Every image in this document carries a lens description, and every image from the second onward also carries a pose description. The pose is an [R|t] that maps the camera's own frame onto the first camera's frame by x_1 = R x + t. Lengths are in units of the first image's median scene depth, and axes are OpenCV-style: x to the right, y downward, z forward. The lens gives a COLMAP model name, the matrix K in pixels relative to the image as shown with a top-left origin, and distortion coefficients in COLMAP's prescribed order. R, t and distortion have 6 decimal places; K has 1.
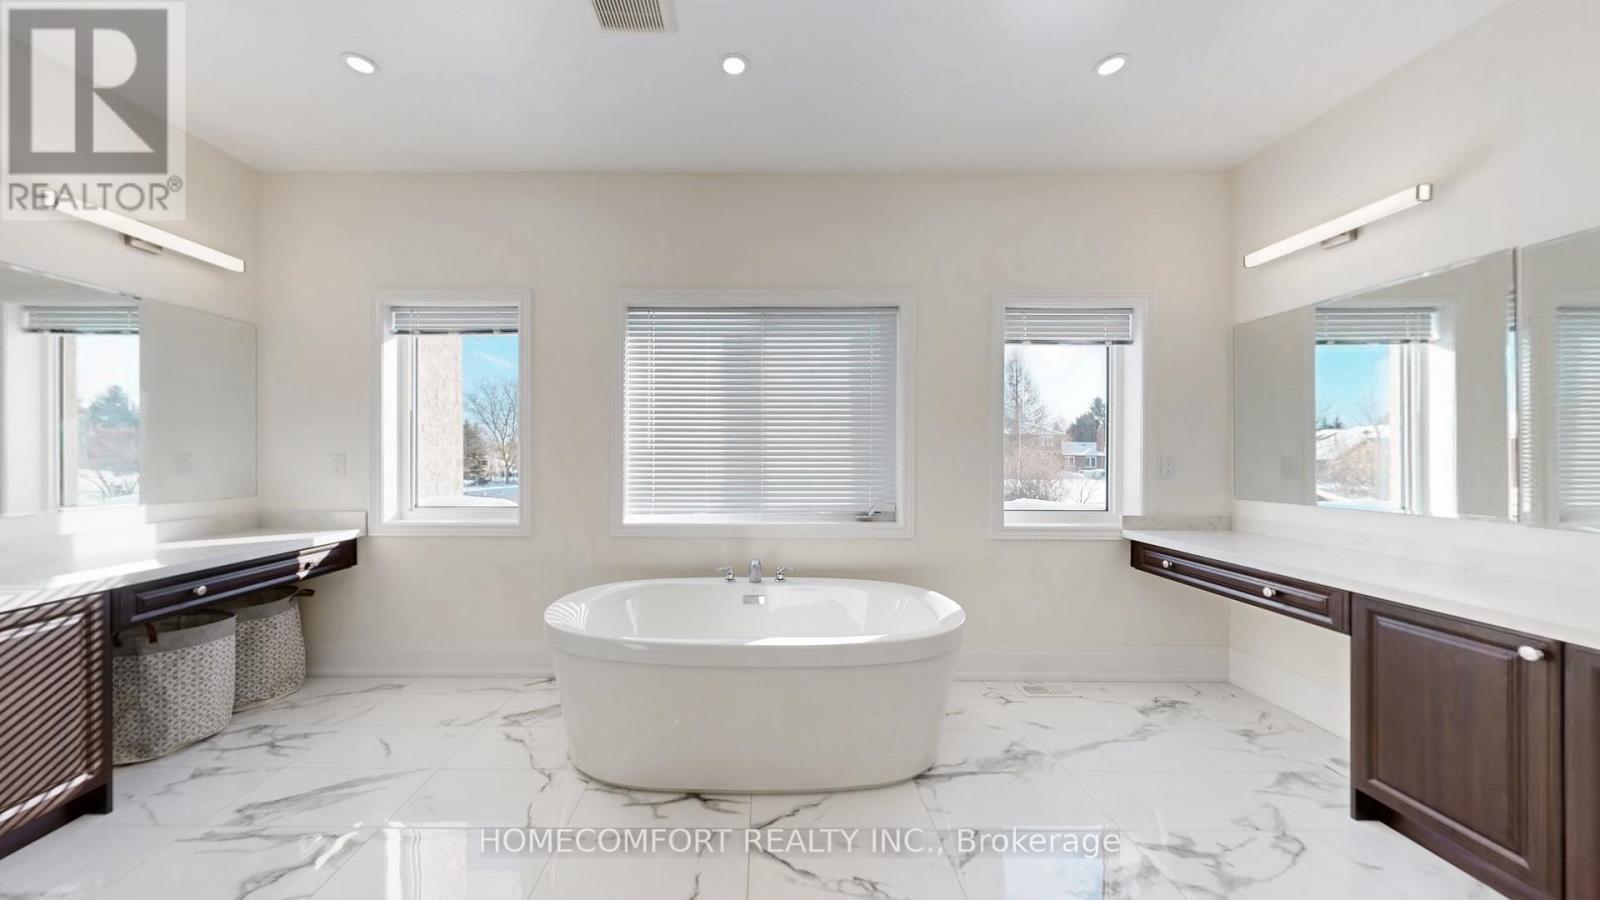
lens RADIAL K [[534.9, 0, 800.0], [0, 534.9, 450.0], [0, 0, 1]] dist [0.014184, -0.000032]
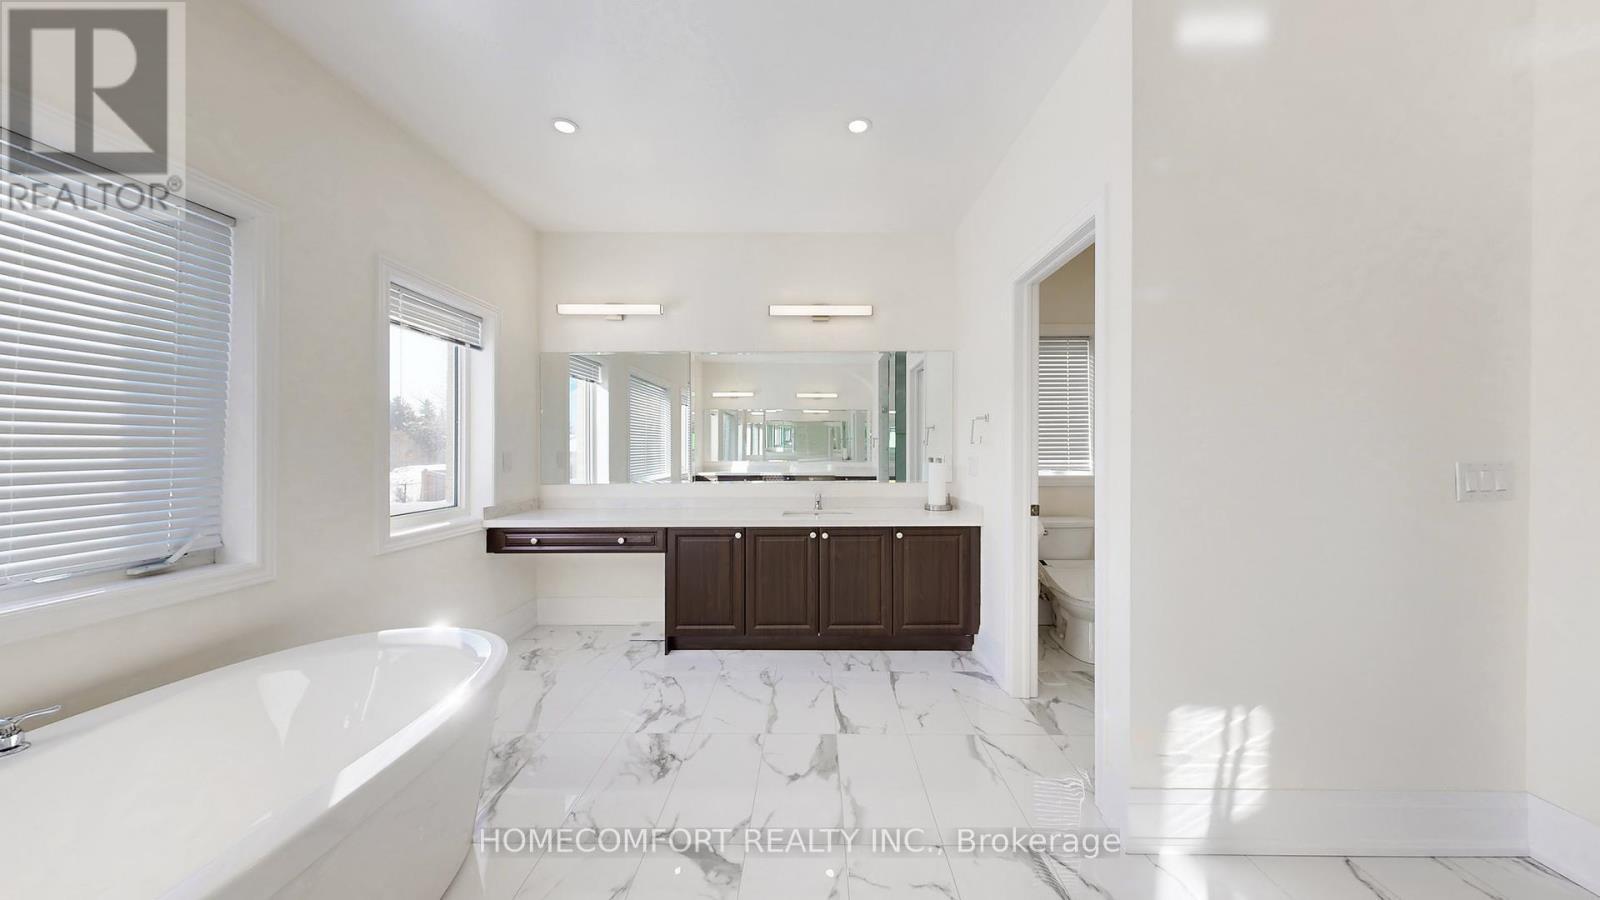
lens RADIAL K [[511.5, 0, 788.2], [0, 511.5, 451.0], [0, 0, 1]] dist [-0.000577, -0.000005]
pose [[0.042975, -0.008105, 0.999043, -0.418830], [-0.004602, 0.999955, 0.008310, -0.003880], [-0.999066, -0.004955, 0.042935, 0.353670]]
